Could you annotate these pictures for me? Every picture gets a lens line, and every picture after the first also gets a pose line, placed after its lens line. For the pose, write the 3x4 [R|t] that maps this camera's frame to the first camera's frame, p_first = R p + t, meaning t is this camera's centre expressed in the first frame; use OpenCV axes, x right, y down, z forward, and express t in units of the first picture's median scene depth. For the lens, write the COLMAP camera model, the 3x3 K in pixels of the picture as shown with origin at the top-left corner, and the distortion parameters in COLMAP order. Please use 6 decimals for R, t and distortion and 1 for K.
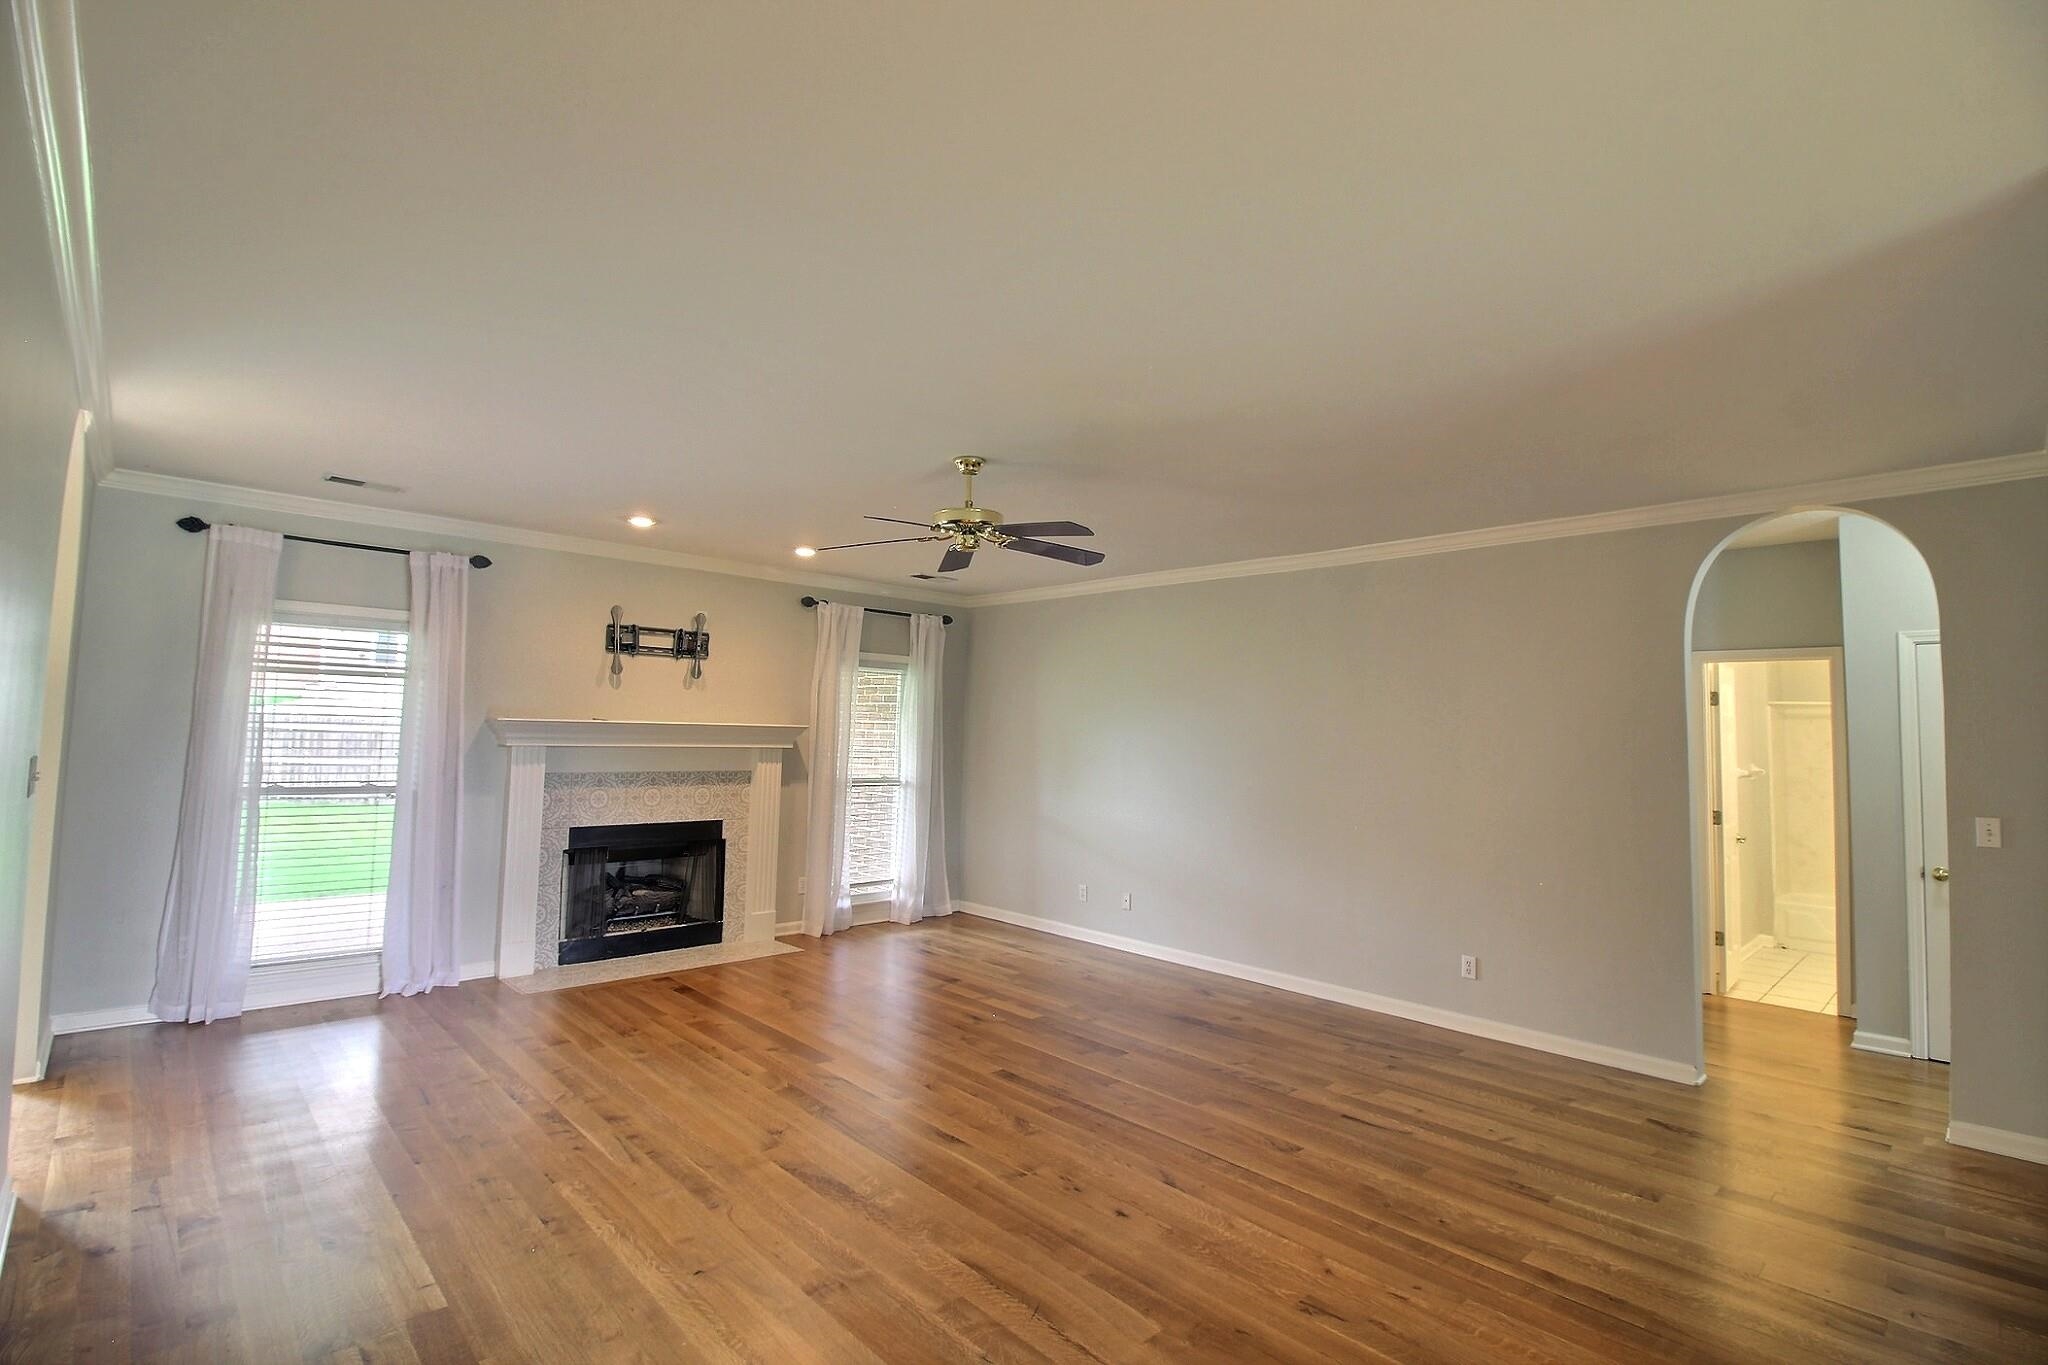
lens RADIAL K [[953.0, 0, 1020.2], [0, 953.0, 663.5], [0, 0, 1]] dist [-0.000492, -0.012150]
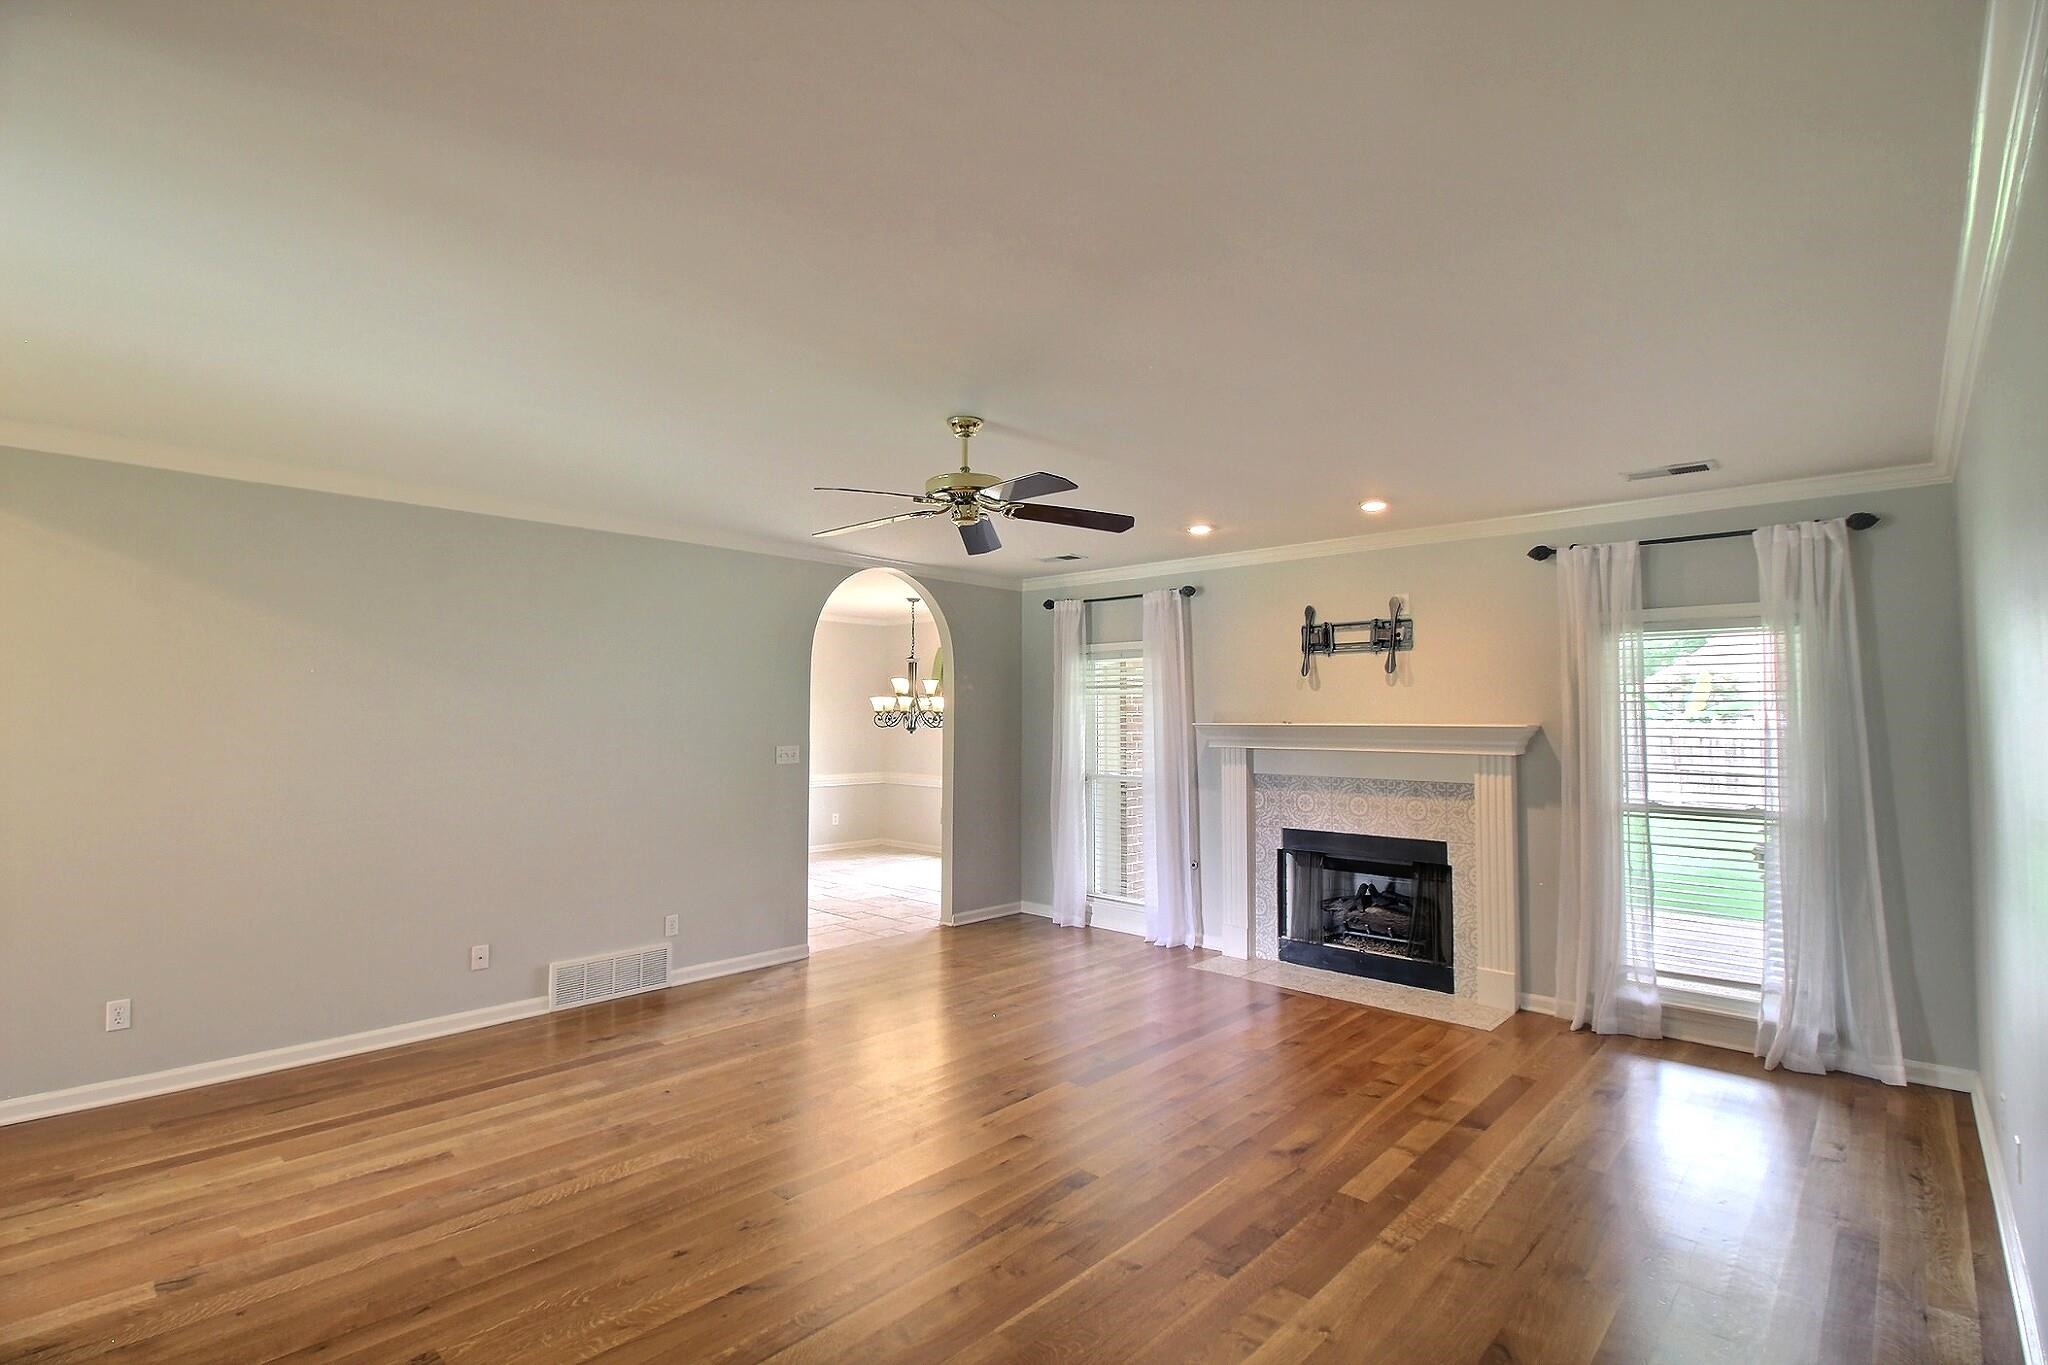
lens RADIAL K [[953.0, 0, 1020.2], [0, 953.0, 663.5], [0, 0, 1]] dist [-0.000492, -0.012150]
pose [[0.064583, -0.081823, -0.994552, 0.503653], [0.068684, 0.994634, -0.077369, 0.051491], [0.995546, -0.063314, 0.069856, 0.607348]]
